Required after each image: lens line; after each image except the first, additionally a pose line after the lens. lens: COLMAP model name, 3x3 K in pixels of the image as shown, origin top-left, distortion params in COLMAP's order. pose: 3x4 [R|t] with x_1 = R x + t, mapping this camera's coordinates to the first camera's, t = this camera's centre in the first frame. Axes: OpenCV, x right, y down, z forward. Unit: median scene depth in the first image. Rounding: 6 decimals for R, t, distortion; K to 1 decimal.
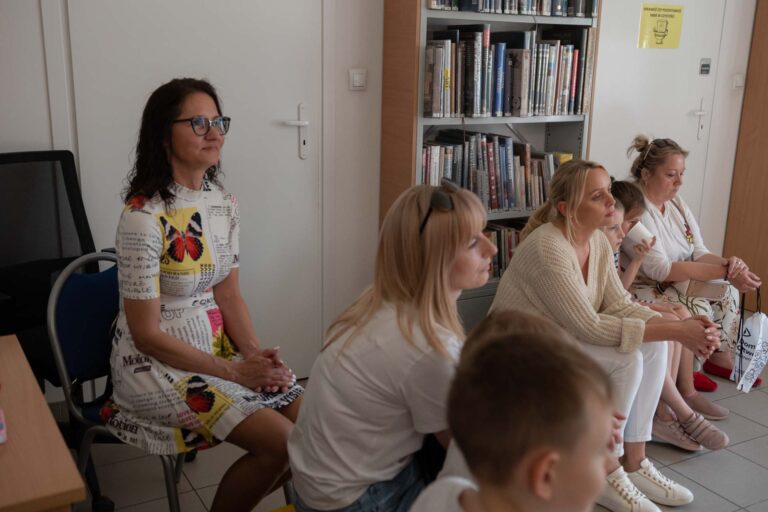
lens RADIAL K [[838.6, 0, 381.8], [0, 838.6, 256.9], [0, 0, 1]] dist [0.023432, 0.000000]
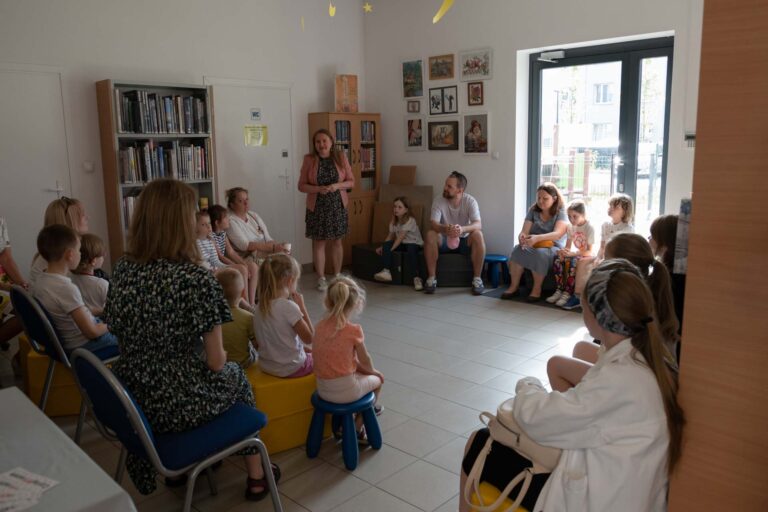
lens RADIAL K [[609.1, 0, 386.9], [0, 609.1, 256.7], [0, 0, 1]] dist [-0.081248, 0.059573]
pose [[0.960640, -0.082377, 0.265300, 0.265540], [0.097014, 0.994374, -0.042524, 0.140220], [-0.260304, 0.066588, 0.963228, -0.590504]]
